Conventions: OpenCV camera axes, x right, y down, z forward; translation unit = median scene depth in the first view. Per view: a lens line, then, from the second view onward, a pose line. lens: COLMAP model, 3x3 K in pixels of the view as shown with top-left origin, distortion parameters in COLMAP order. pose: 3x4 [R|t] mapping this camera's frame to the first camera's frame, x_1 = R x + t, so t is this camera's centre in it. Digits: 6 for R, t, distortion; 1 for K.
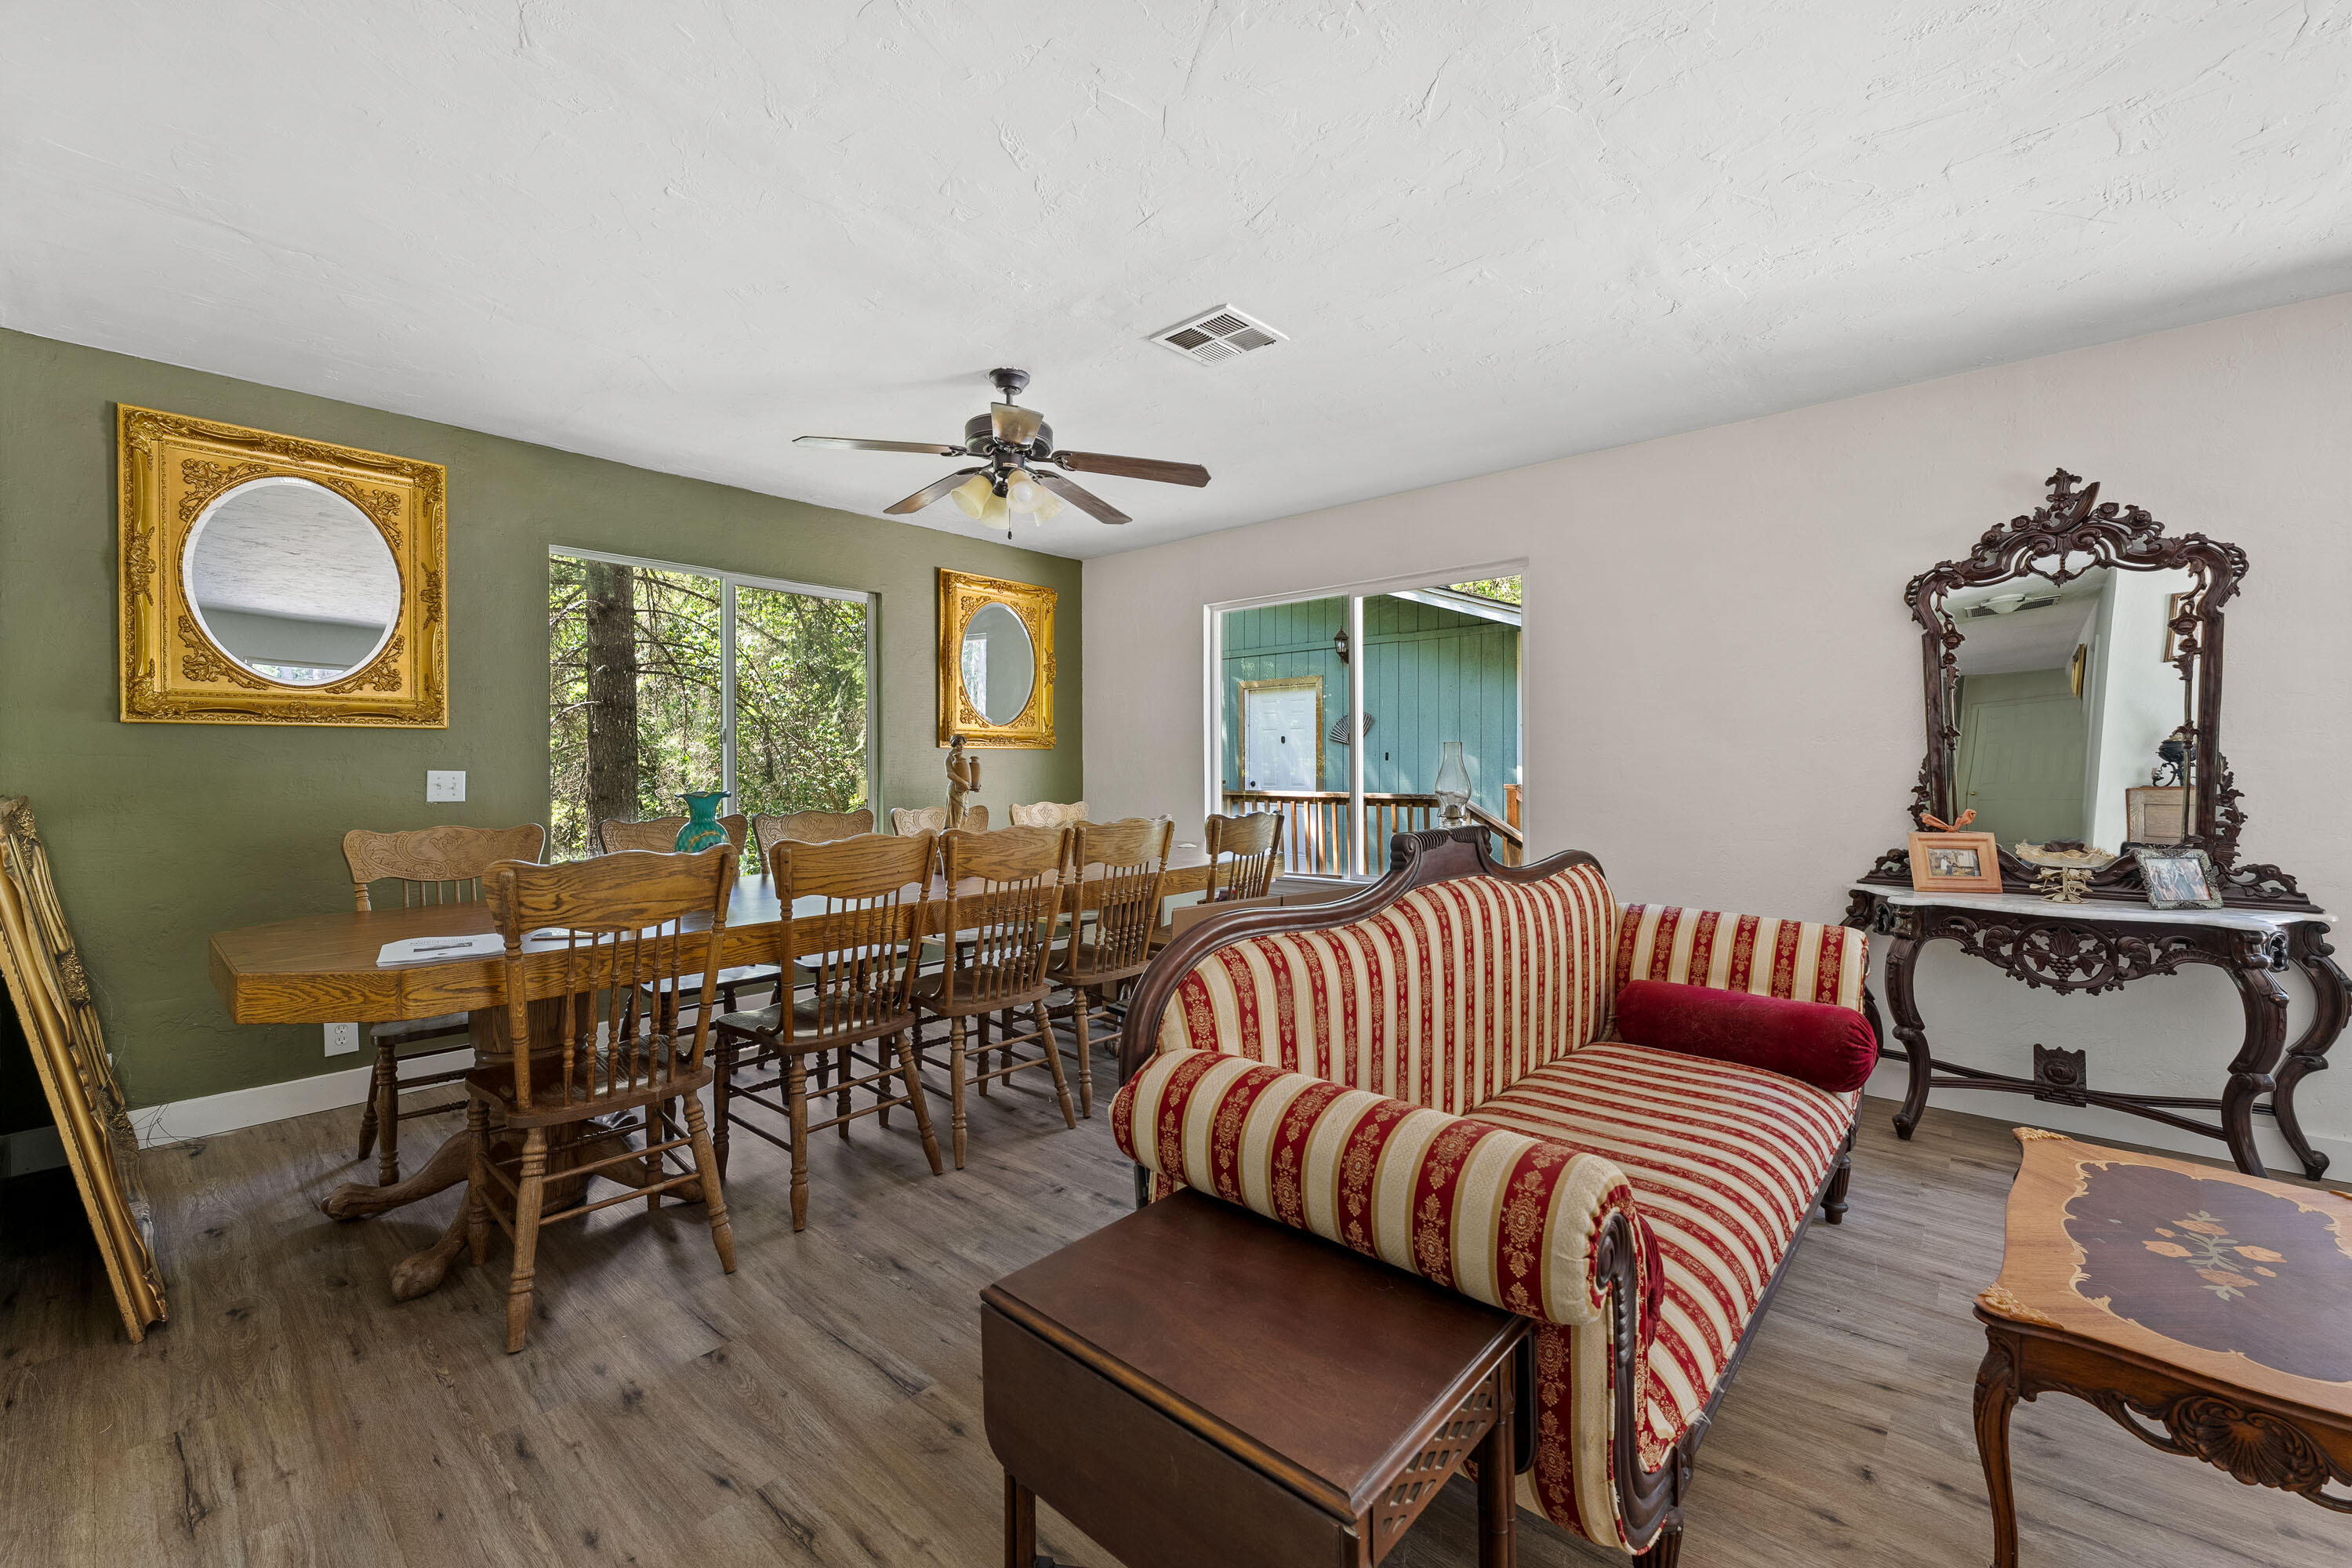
lens RADIAL K [[942.9, 0, 1160.8], [0, 942.9, 772.3], [0, 0, 1]] dist [-0.001978, -0.000041]
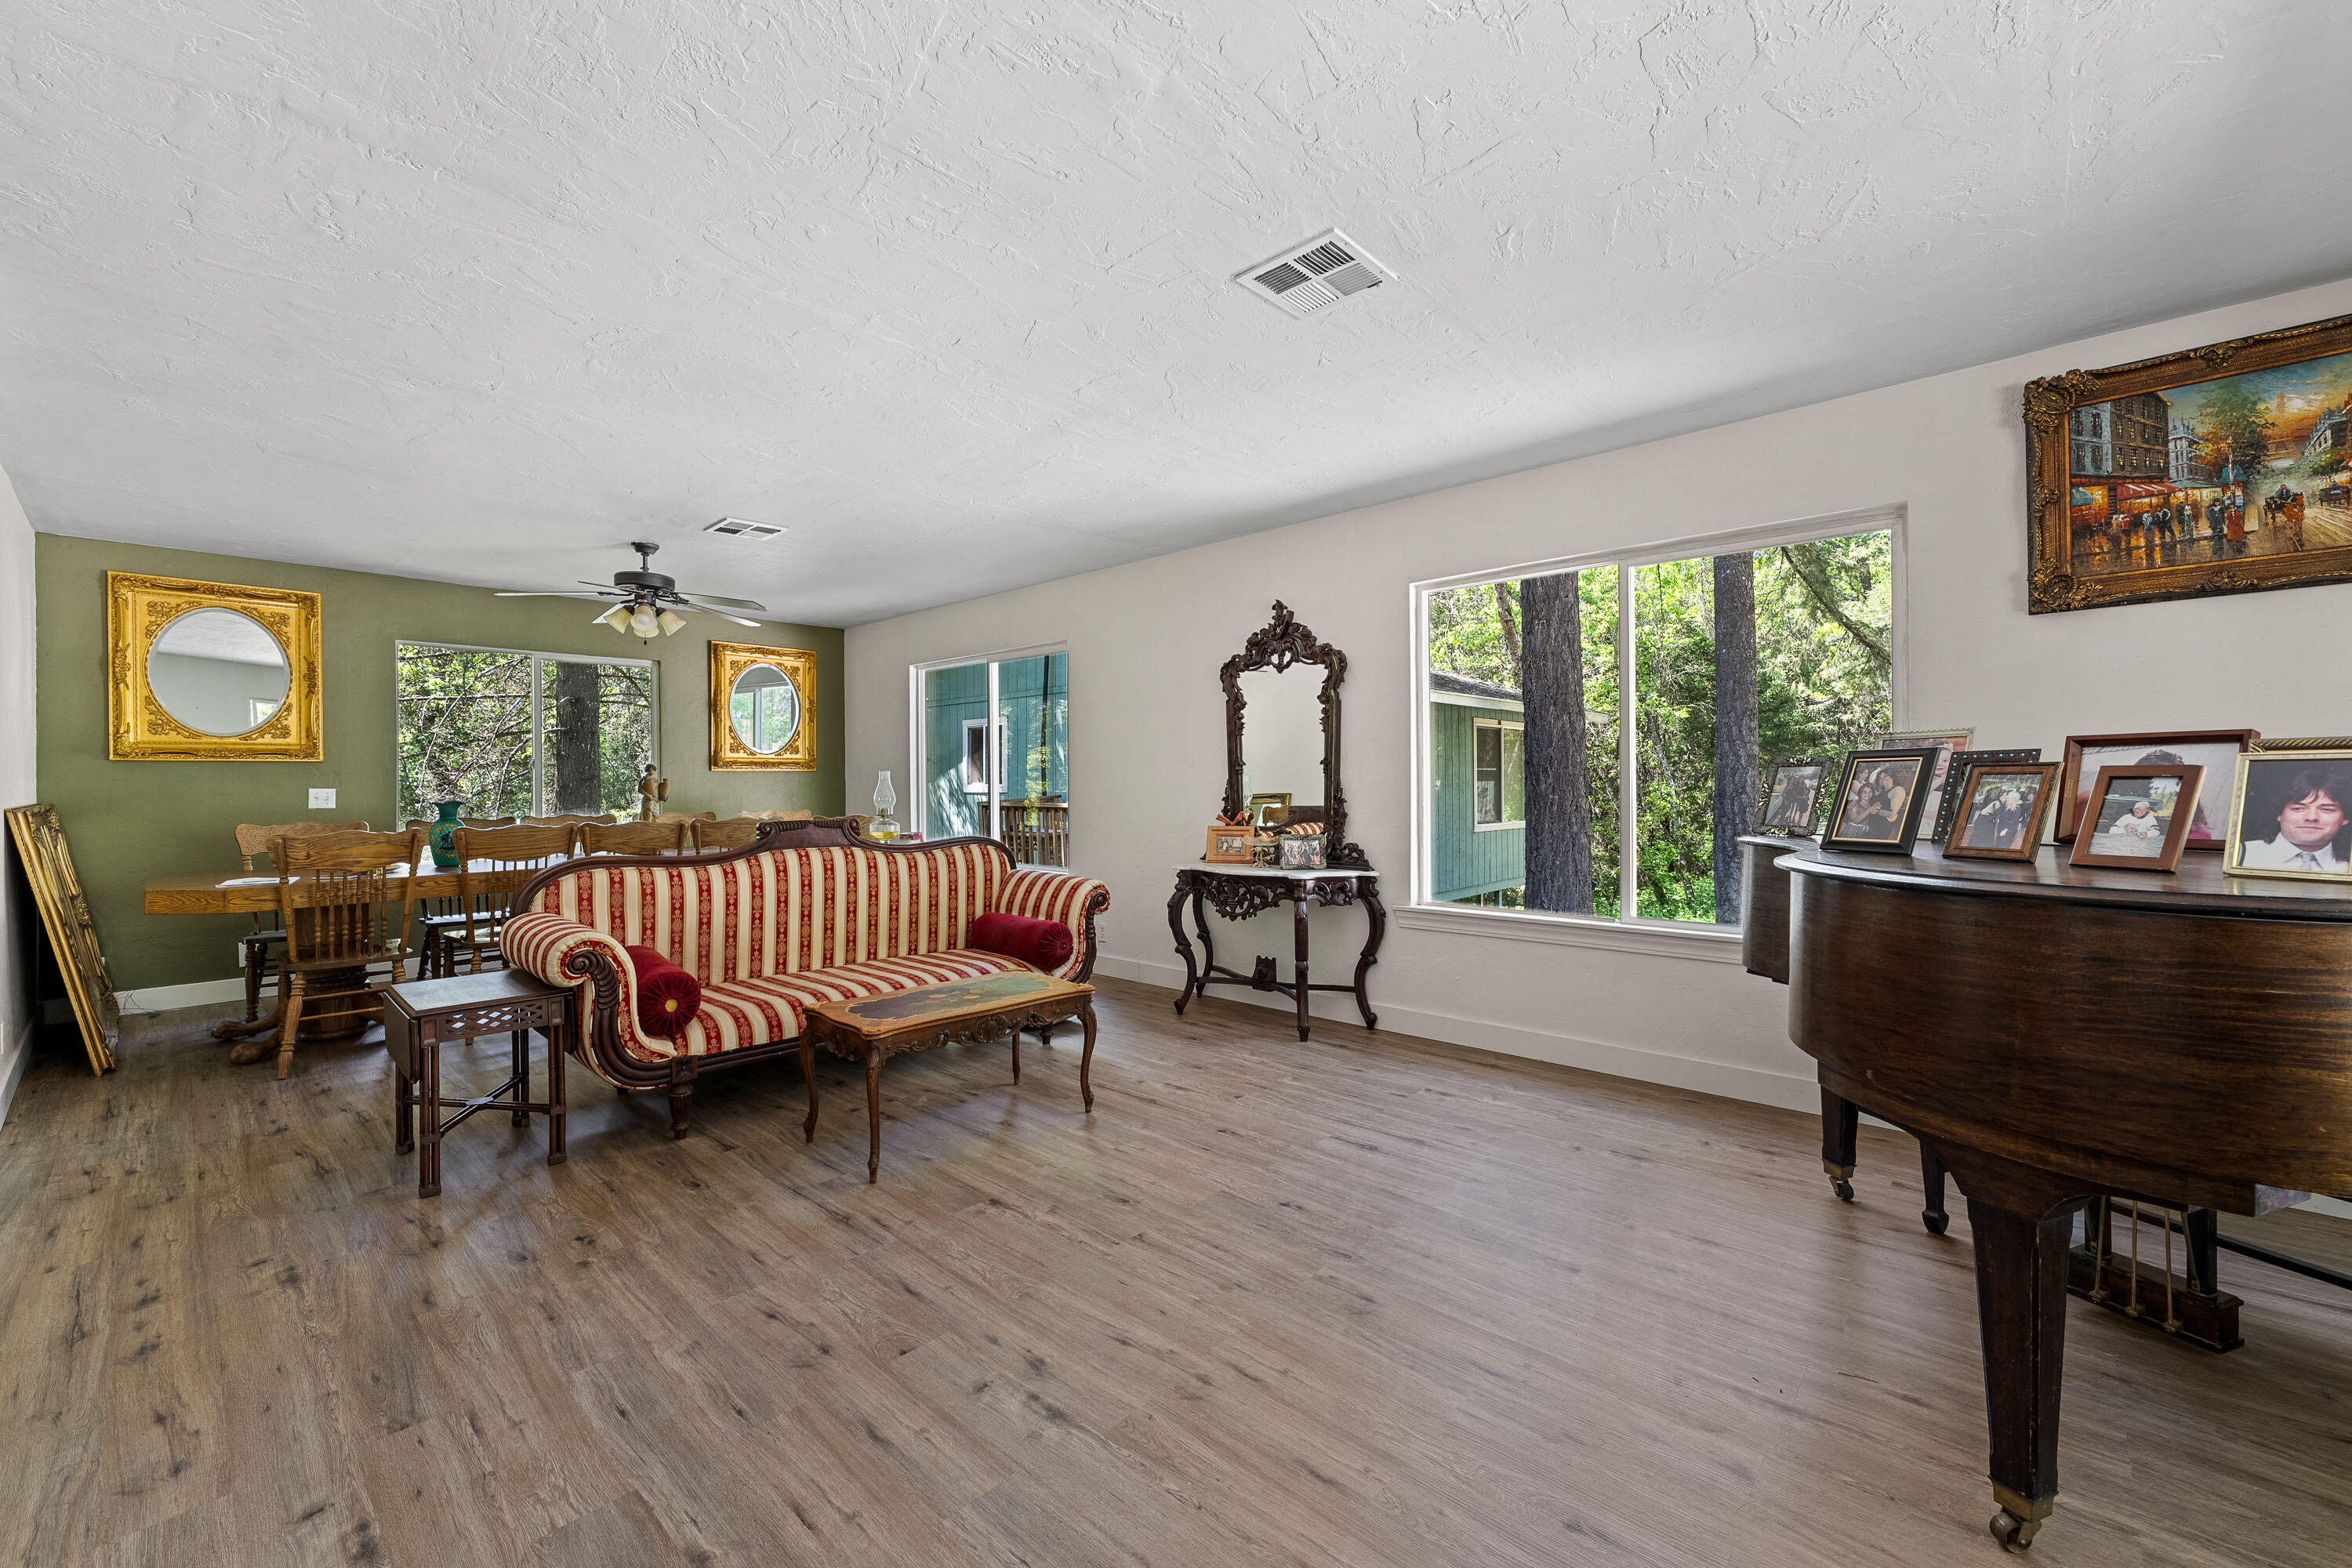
lens RADIAL K [[942.9, 0, 1183.6], [0, 942.9, 784.9], [0, 0, 1]] dist [-0.001978, -0.000041]
pose [[0.999767, -0.001739, -0.021536, 0.825956], [0.001692, 0.999996, -0.002229, -0.001898], [0.021540, 0.002193, 0.999766, -0.621743]]
